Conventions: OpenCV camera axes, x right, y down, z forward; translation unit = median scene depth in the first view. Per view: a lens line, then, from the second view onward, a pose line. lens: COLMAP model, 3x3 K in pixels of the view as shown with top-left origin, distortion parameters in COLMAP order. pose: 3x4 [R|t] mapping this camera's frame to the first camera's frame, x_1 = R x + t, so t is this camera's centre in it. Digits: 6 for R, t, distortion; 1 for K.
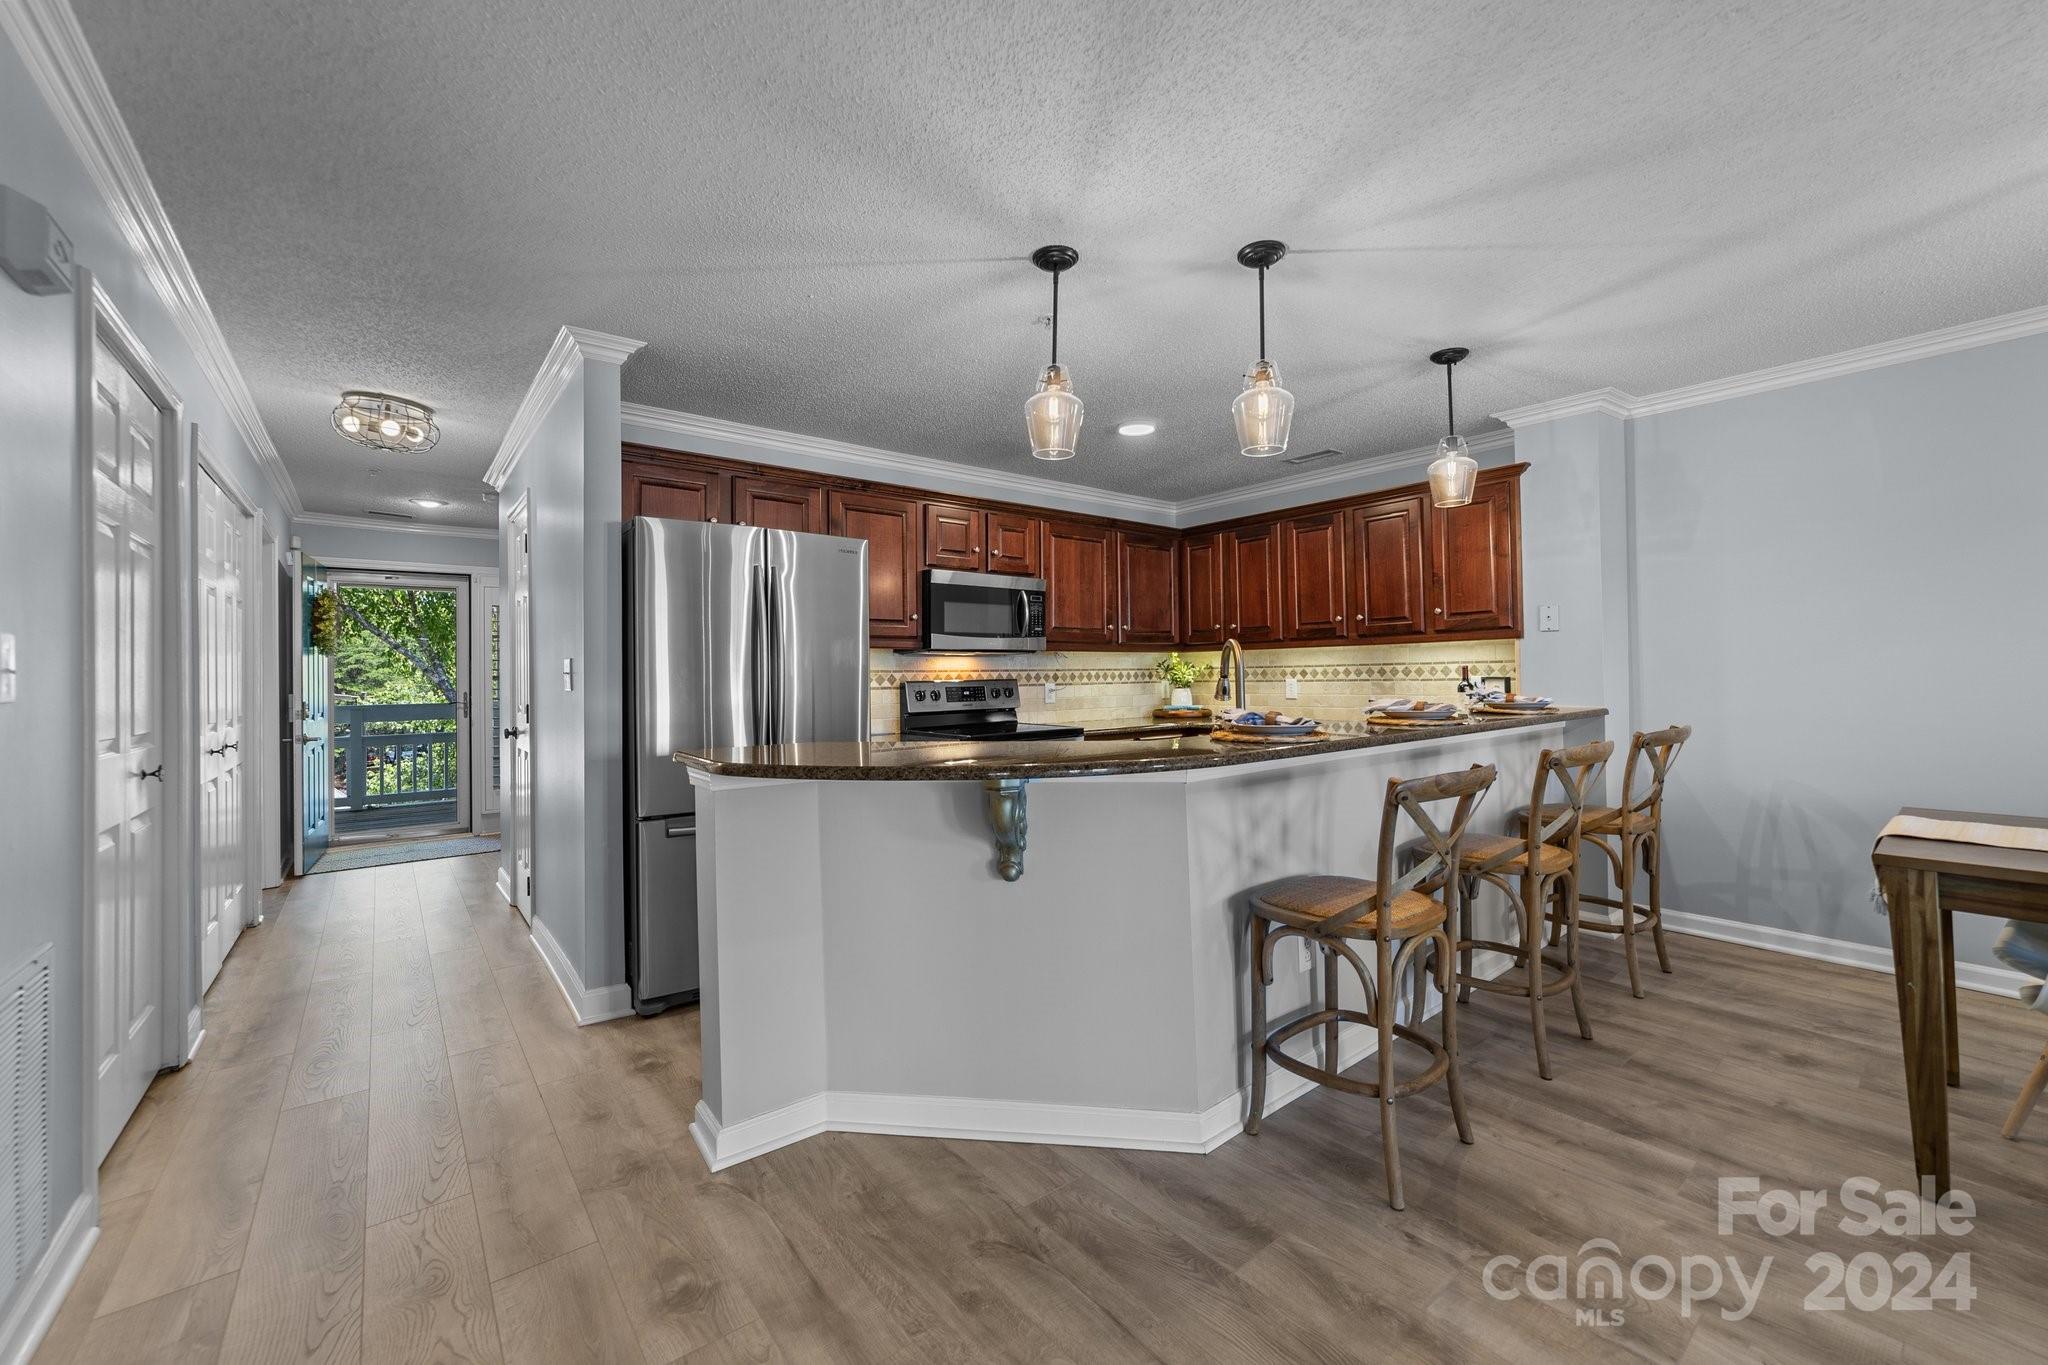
lens RADIAL K [[802.0, 0, 1026.9], [0, 802.0, 672.1], [0, 0, 1]] dist [-0.016408, -0.000015]
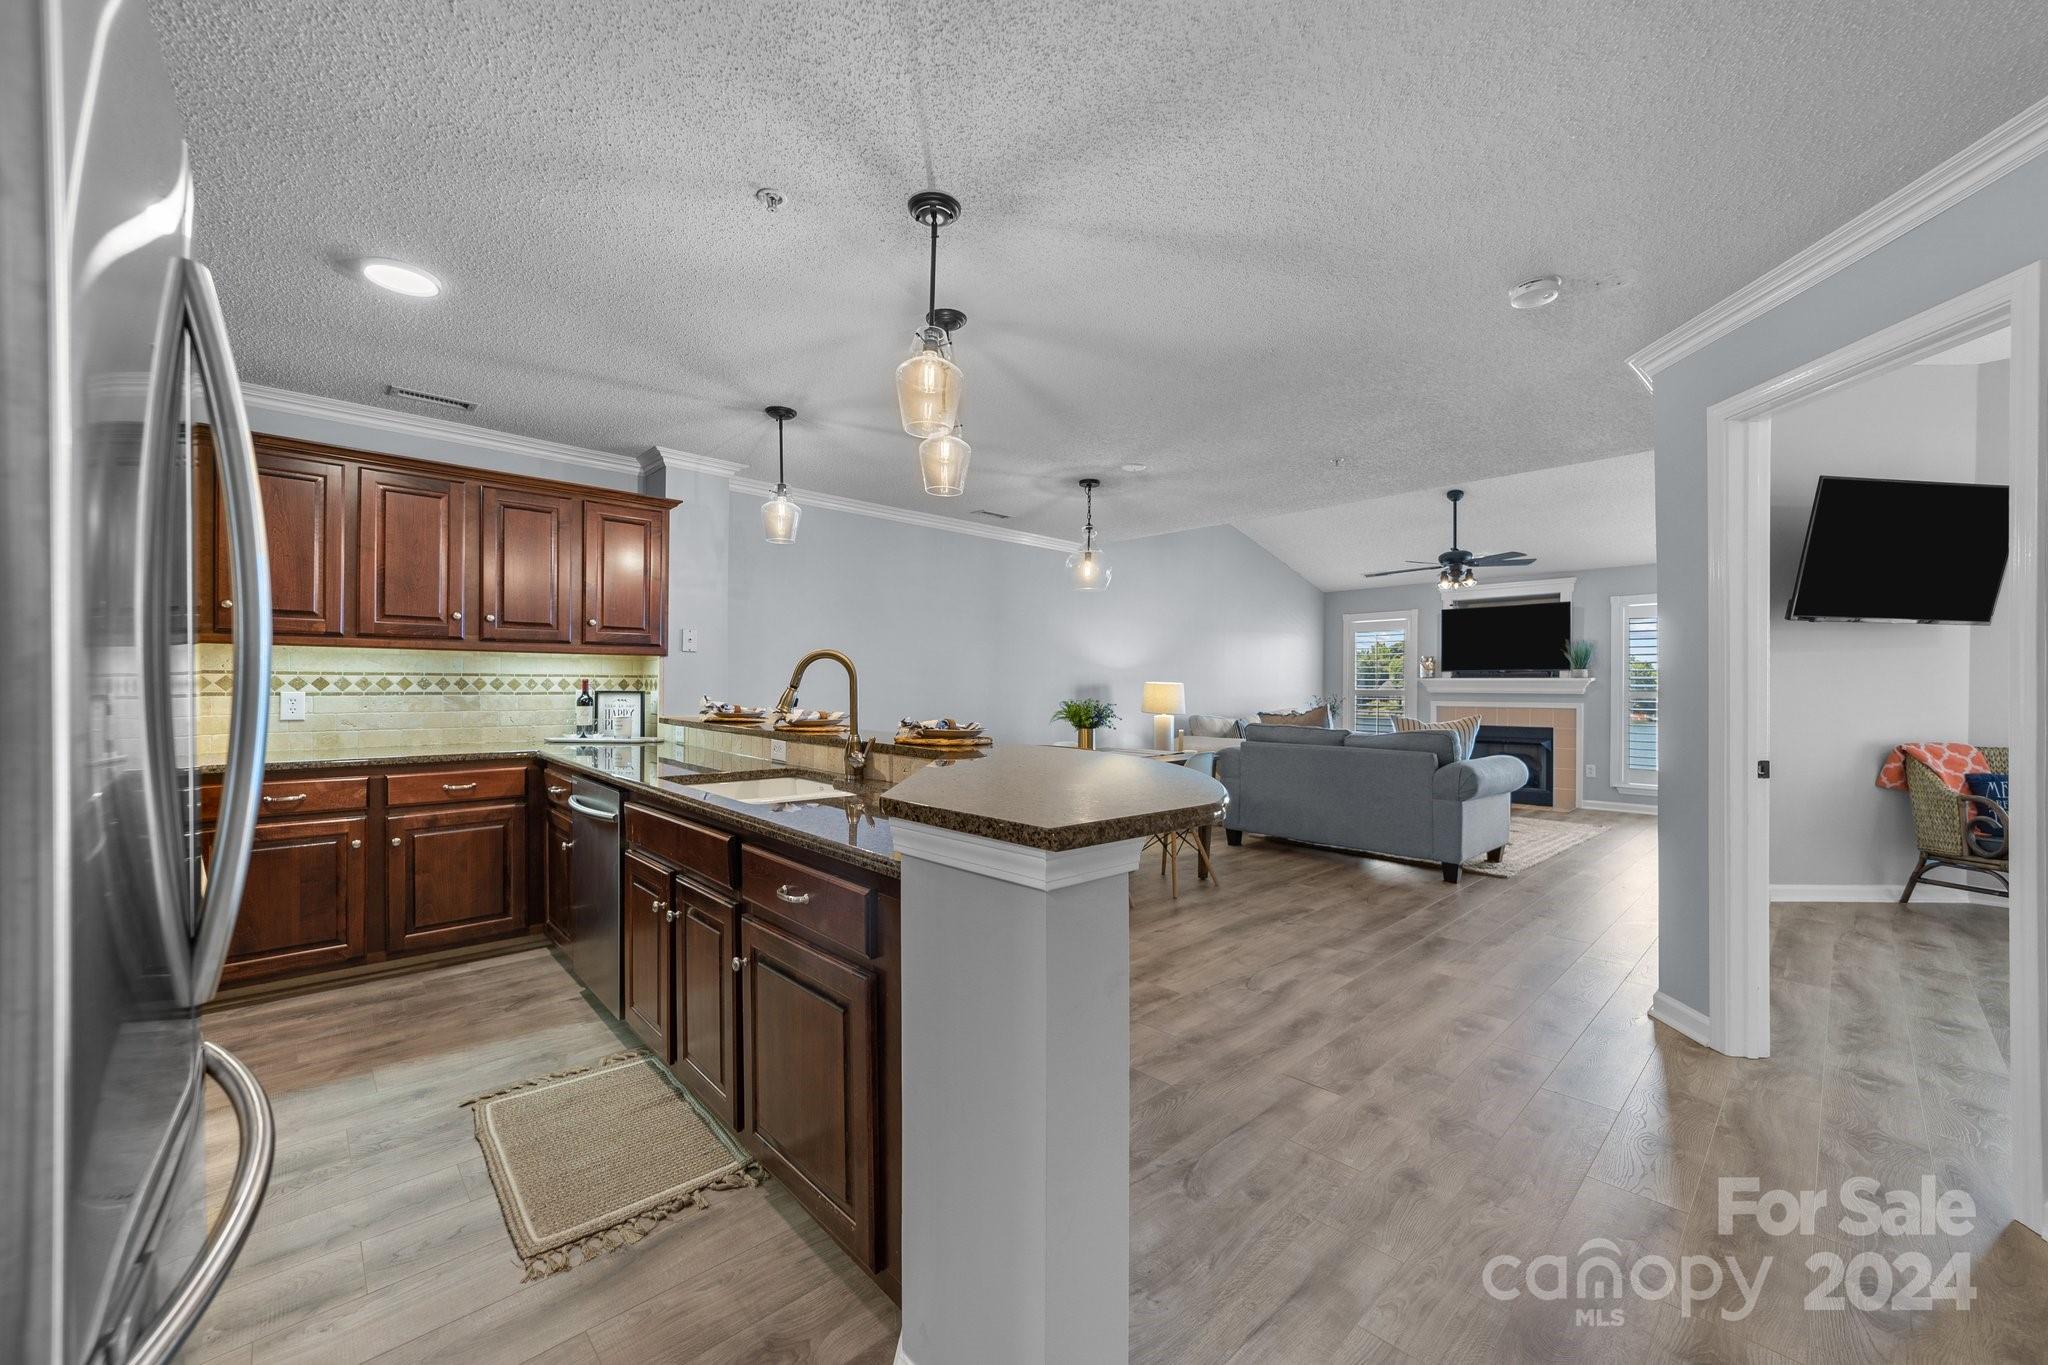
lens RADIAL K [[789.6, 0, 1025.9], [0, 789.6, 687.1], [0, 0, 1]] dist [-0.023106, 0.012212]
pose [[-0.077970, 0.014194, 0.996855, -0.451408], [-0.008978, 0.999848, -0.014939, 0.011201], [-0.996915, -0.010114, -0.077831, 0.522908]]
